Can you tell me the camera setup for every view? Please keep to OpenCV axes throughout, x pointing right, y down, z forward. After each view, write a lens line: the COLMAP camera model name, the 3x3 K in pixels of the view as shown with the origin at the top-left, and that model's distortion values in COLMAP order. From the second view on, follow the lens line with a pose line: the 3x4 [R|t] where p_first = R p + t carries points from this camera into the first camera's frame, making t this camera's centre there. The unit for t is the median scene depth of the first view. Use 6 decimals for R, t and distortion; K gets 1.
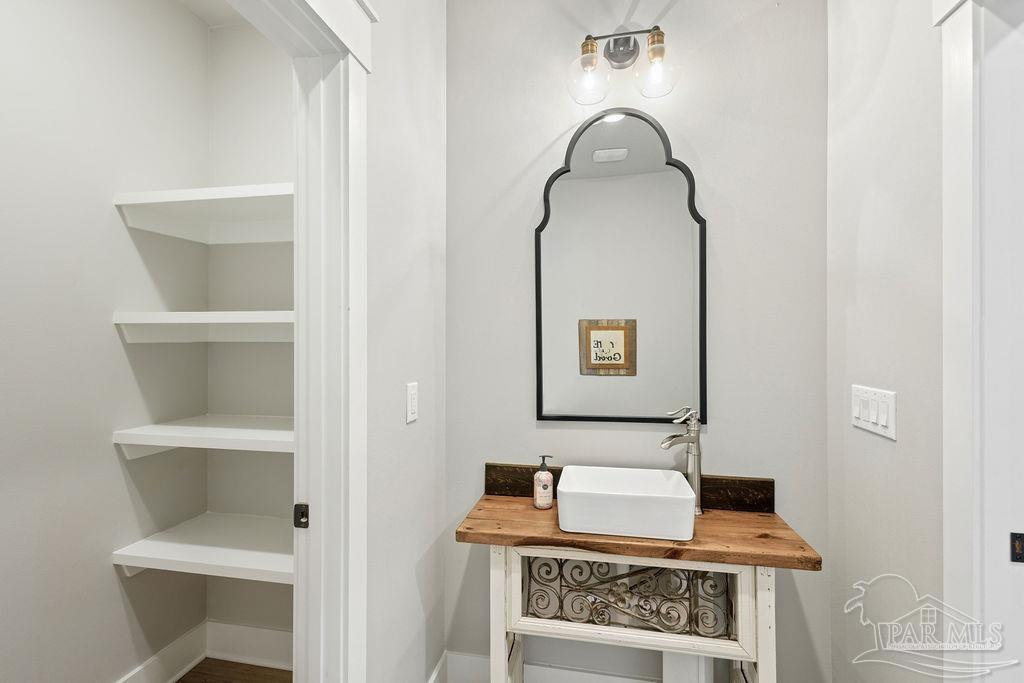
lens RADIAL K [[482.1, 0, 512.0], [0, 482.1, 341.5], [0, 0, 1]] dist [0.002050, -0.000188]
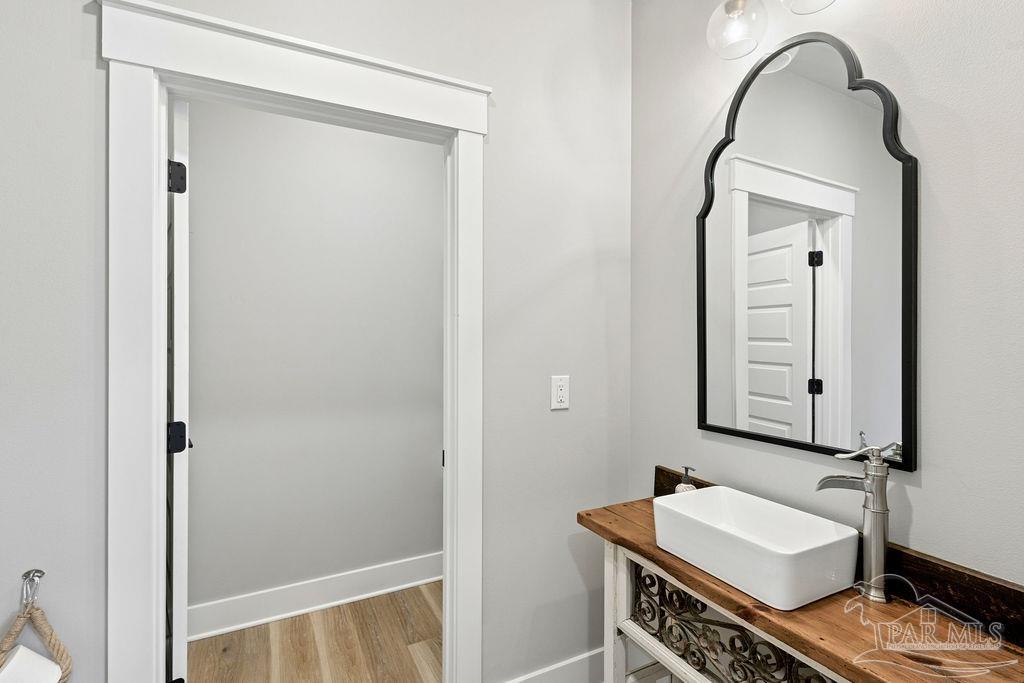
lens RADIAL K [[482.1, 0, 512.0], [0, 482.1, 341.5], [0, 0, 1]] dist [0.002050, -0.000188]
pose [[0.619310, 0.007069, -0.785114, 0.626579], [-0.007643, 0.999966, 0.002975, 0.000905], [0.785109, 0.004159, 0.619344, 0.194772]]
